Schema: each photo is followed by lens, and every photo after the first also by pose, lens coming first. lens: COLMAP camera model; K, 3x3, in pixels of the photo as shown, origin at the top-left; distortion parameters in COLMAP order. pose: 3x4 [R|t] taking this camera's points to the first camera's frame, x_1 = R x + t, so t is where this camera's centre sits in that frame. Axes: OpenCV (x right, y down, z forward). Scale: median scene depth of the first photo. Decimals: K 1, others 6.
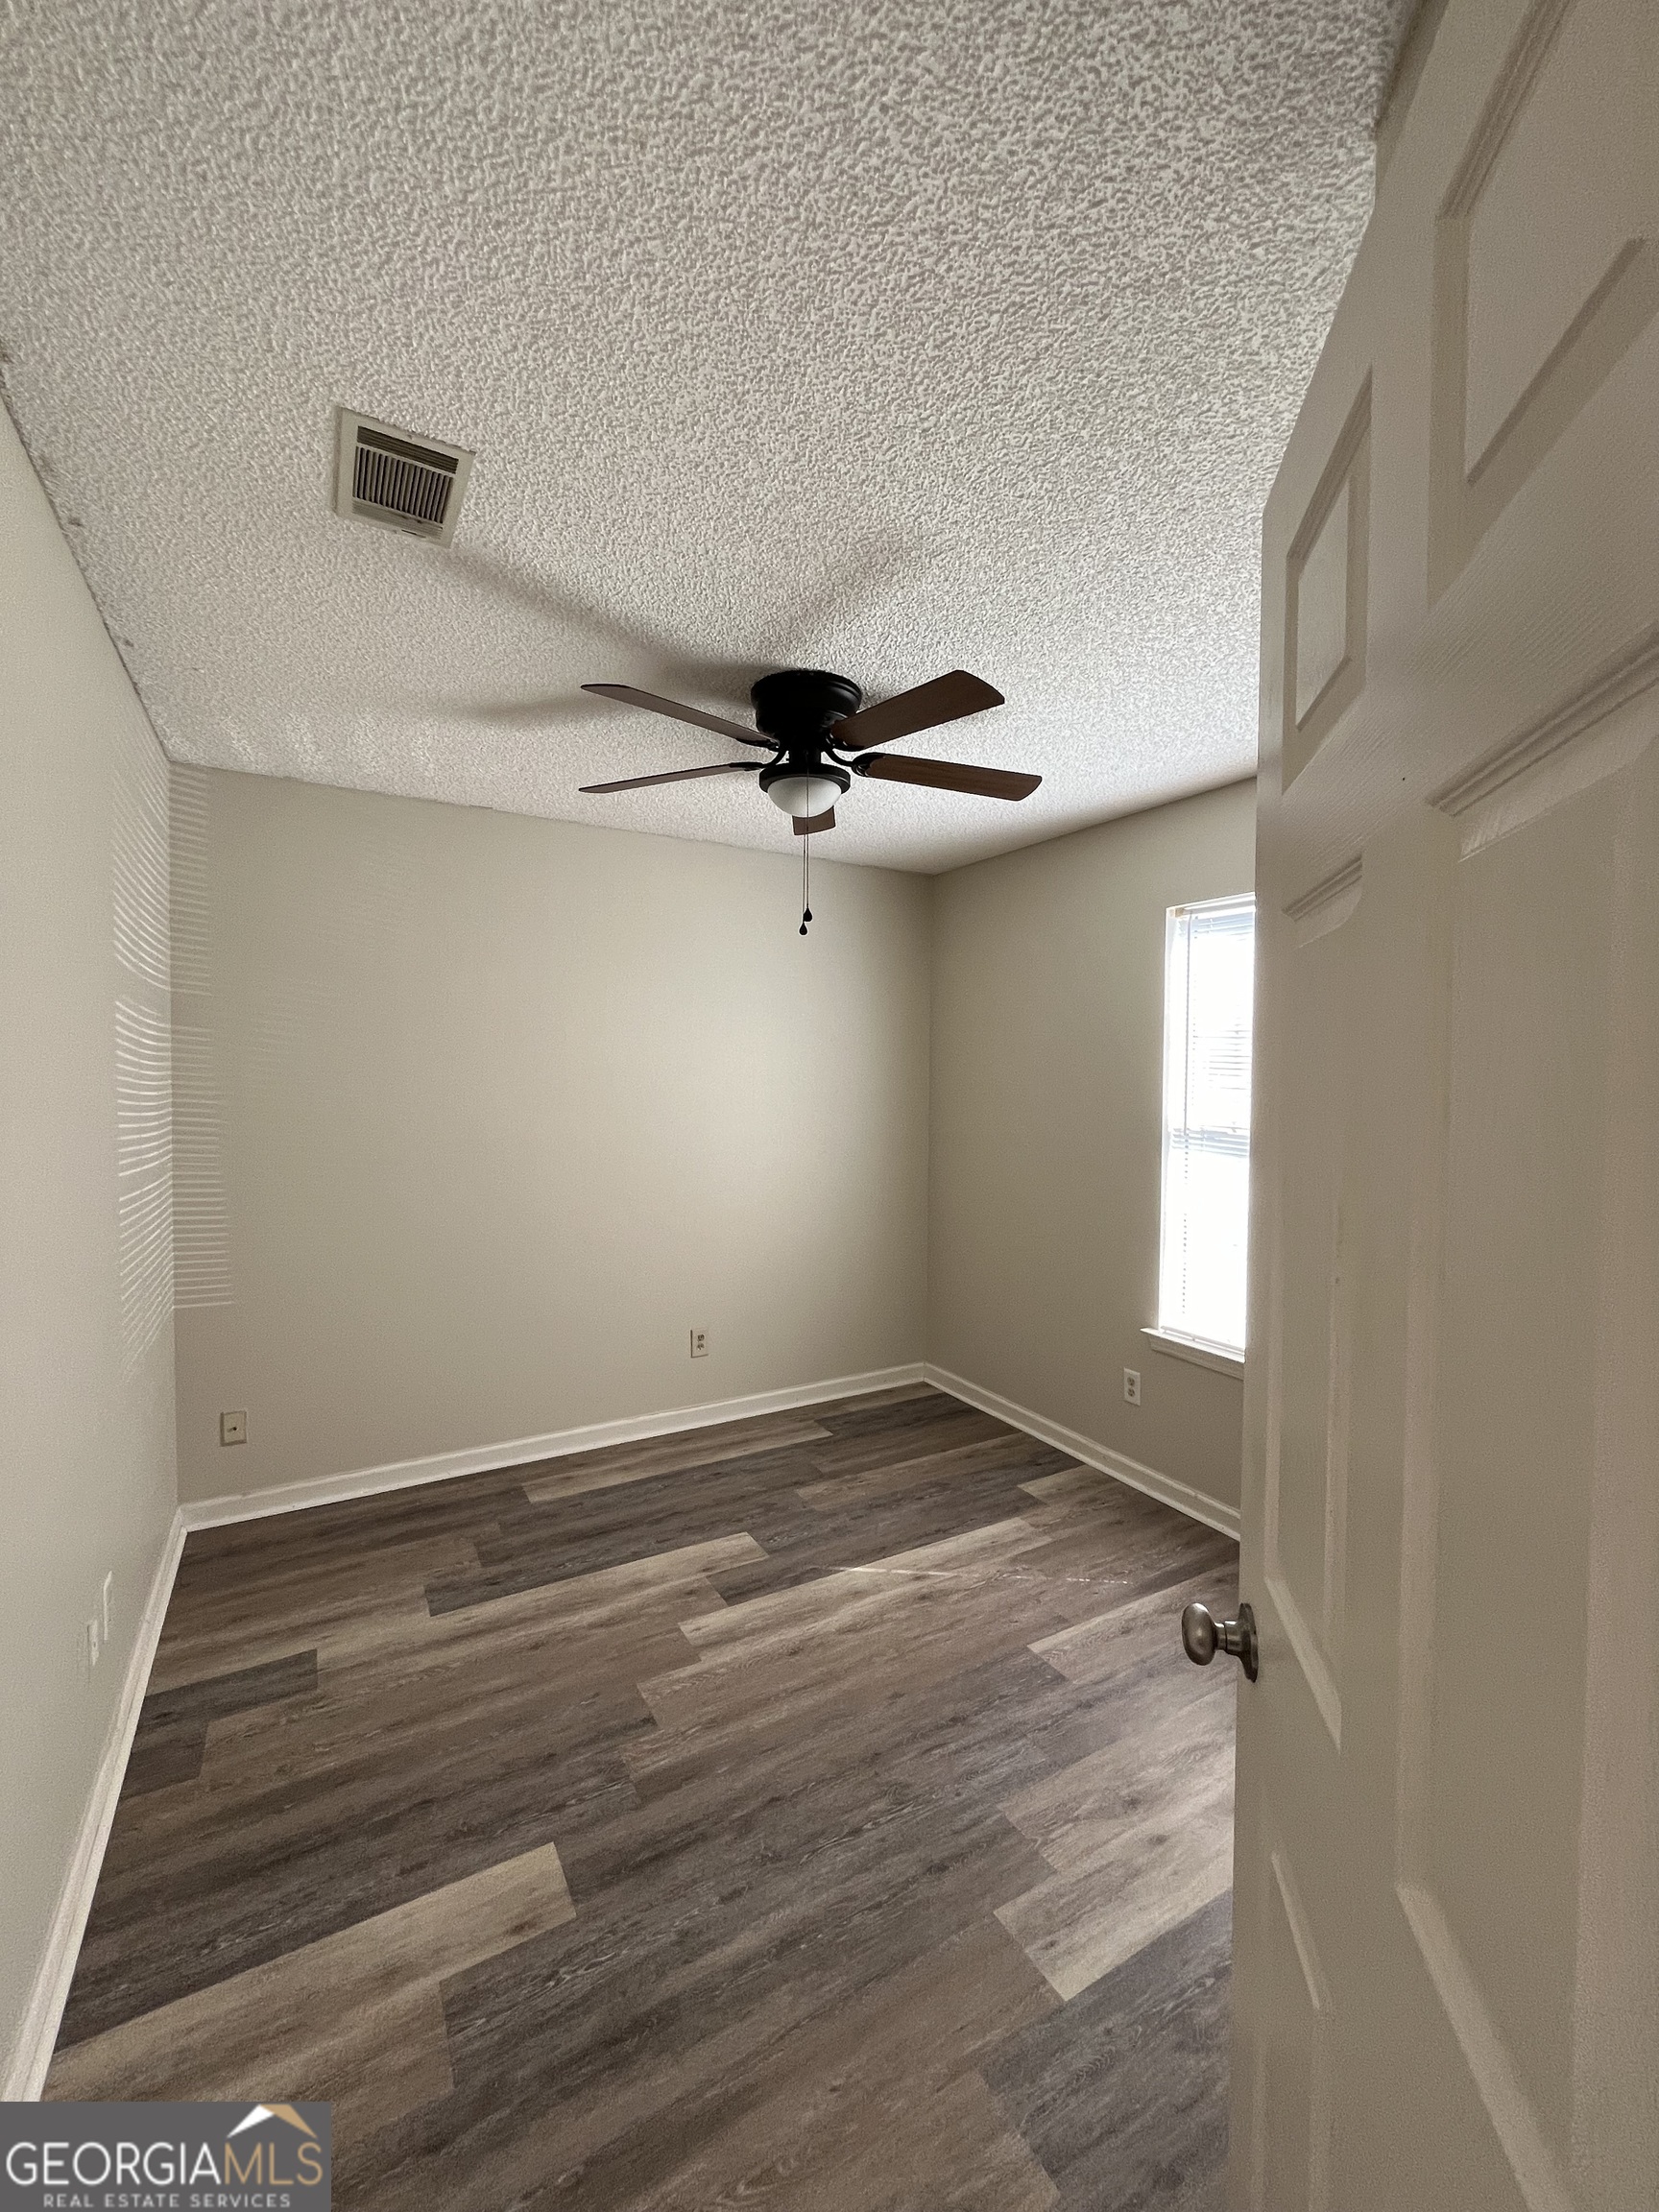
lens RADIAL K [[893.5, 0, 828.3], [0, 893.5, 1099.8], [0, 0, 1]] dist [-0.001458, -0.000397]
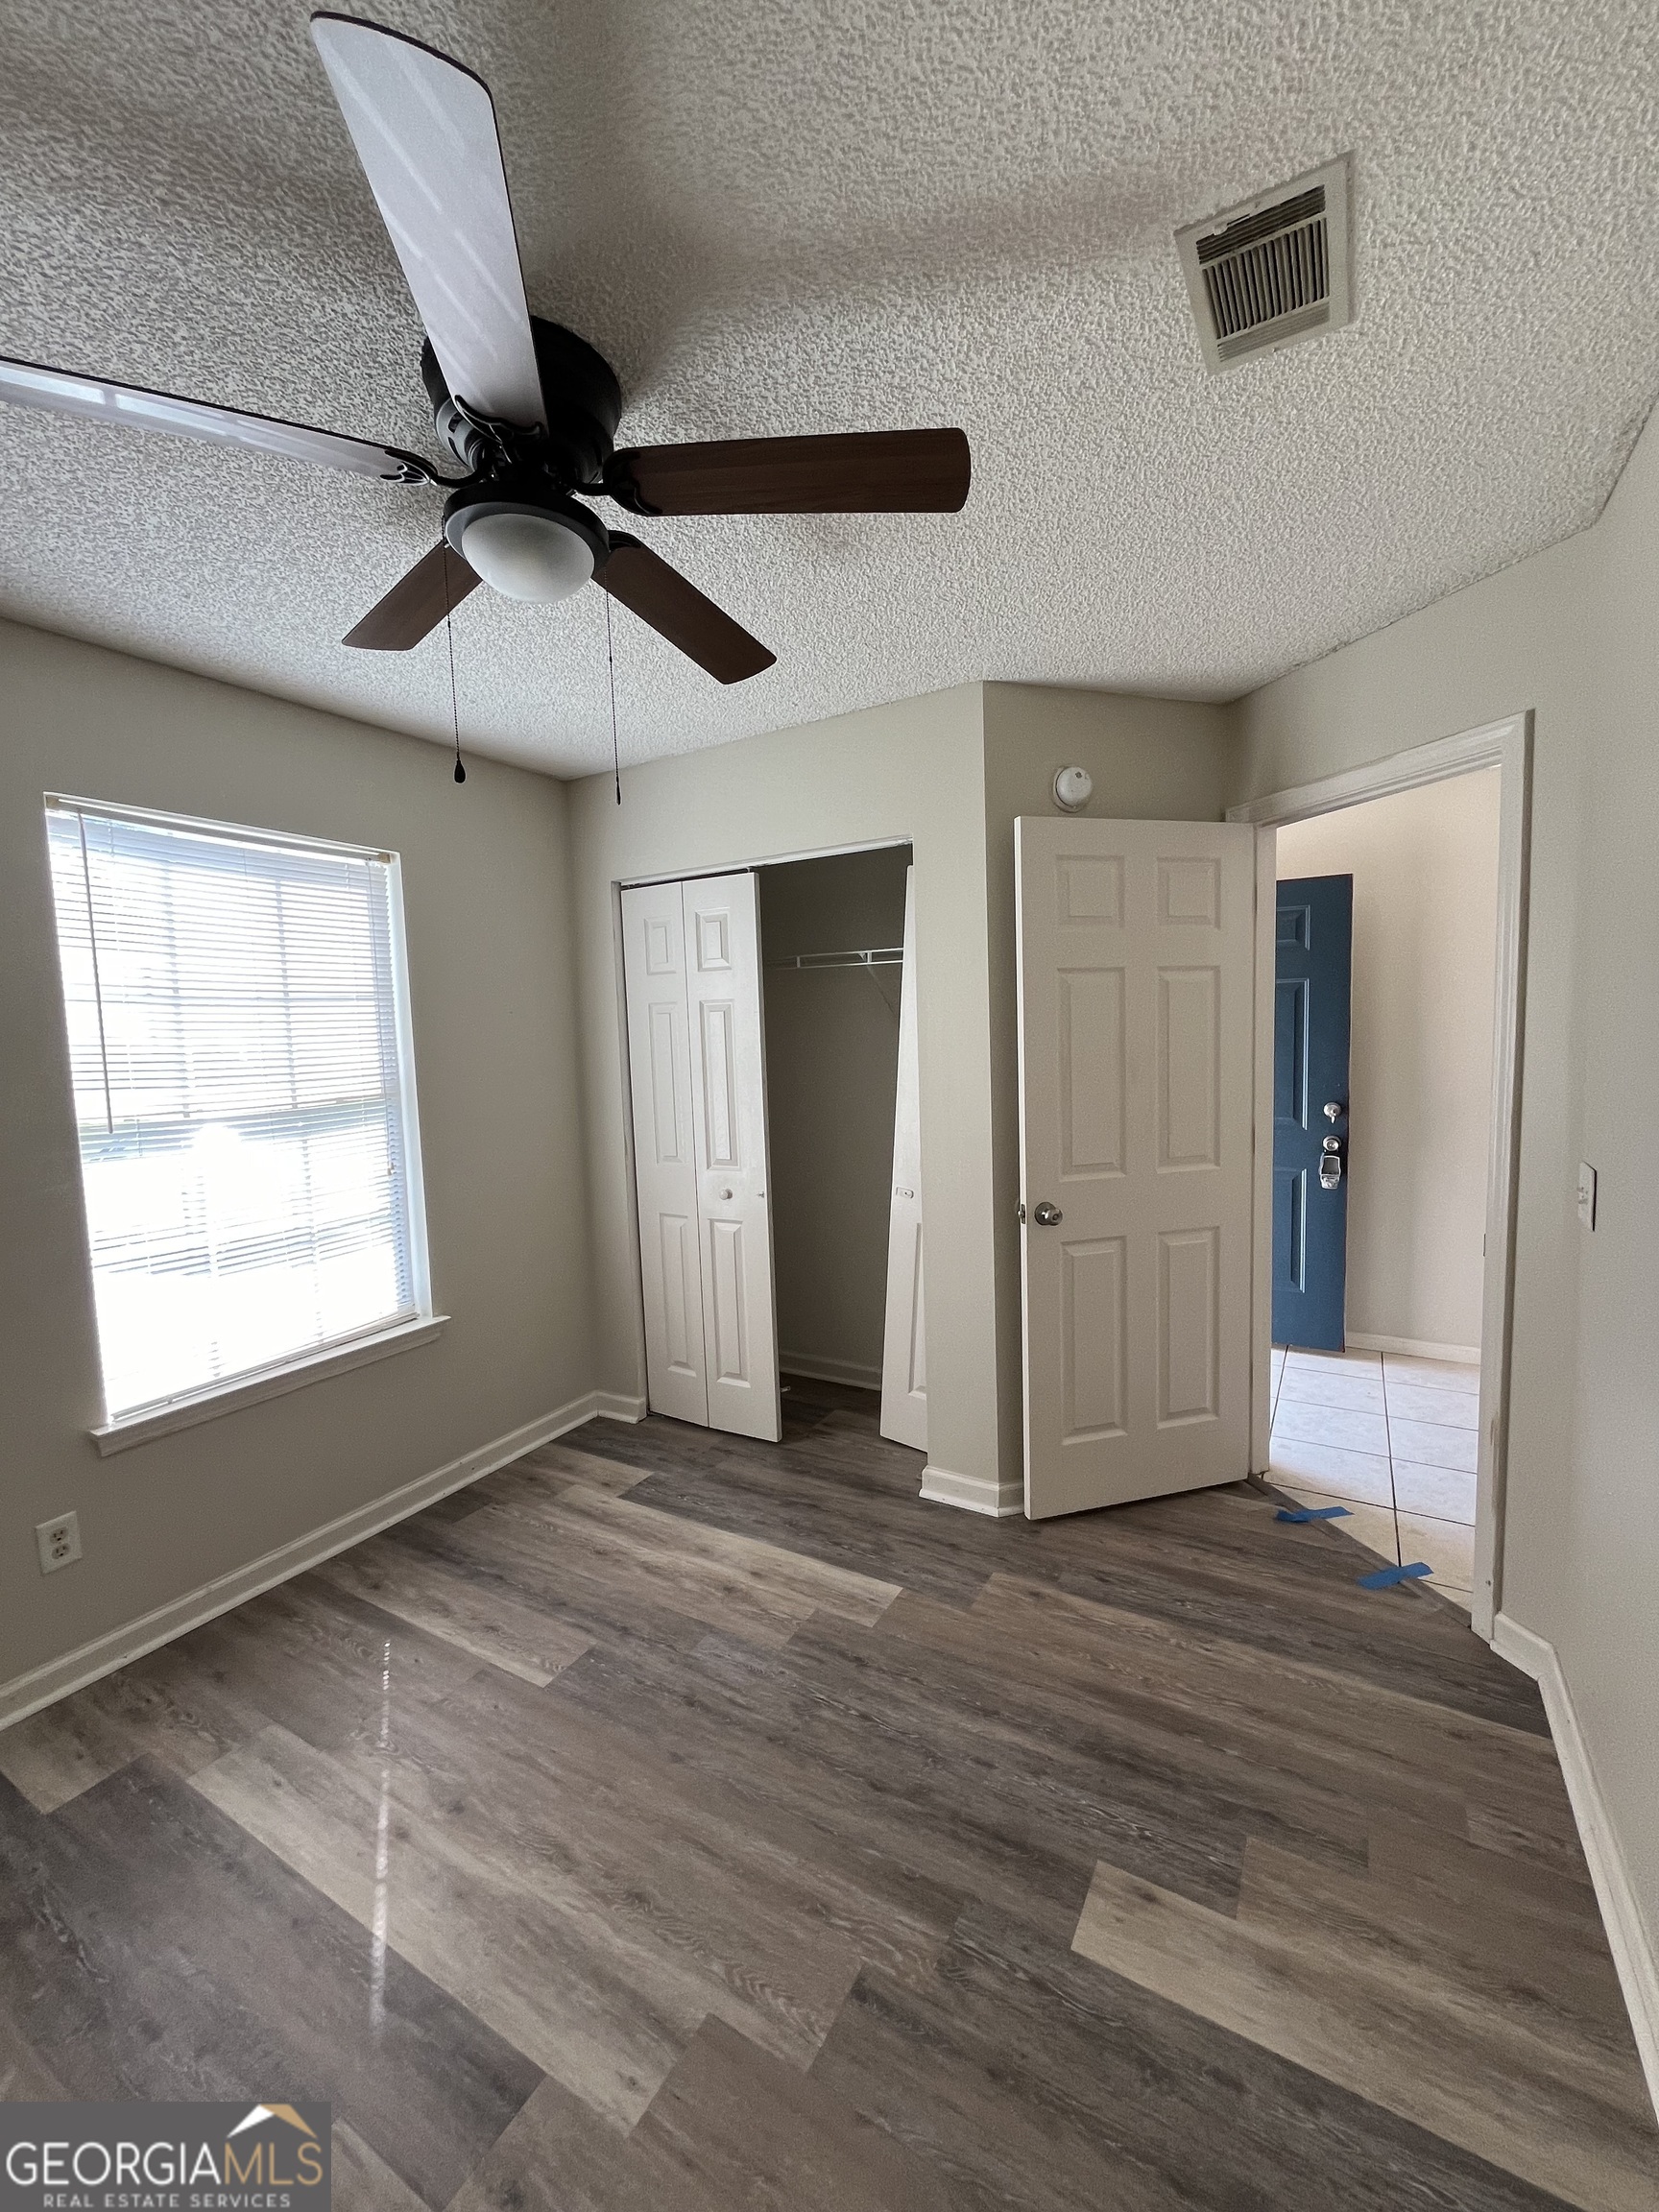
lens RADIAL K [[893.5, 0, 828.3], [0, 893.5, 1099.8], [0, 0, 1]] dist [-0.001458, -0.000397]
pose [[-0.488602, -0.067158, 0.869919, -0.830393], [0.051363, 0.993090, 0.105515, -0.054026], [-0.870994, 0.096236, -0.481776, 1.453699]]
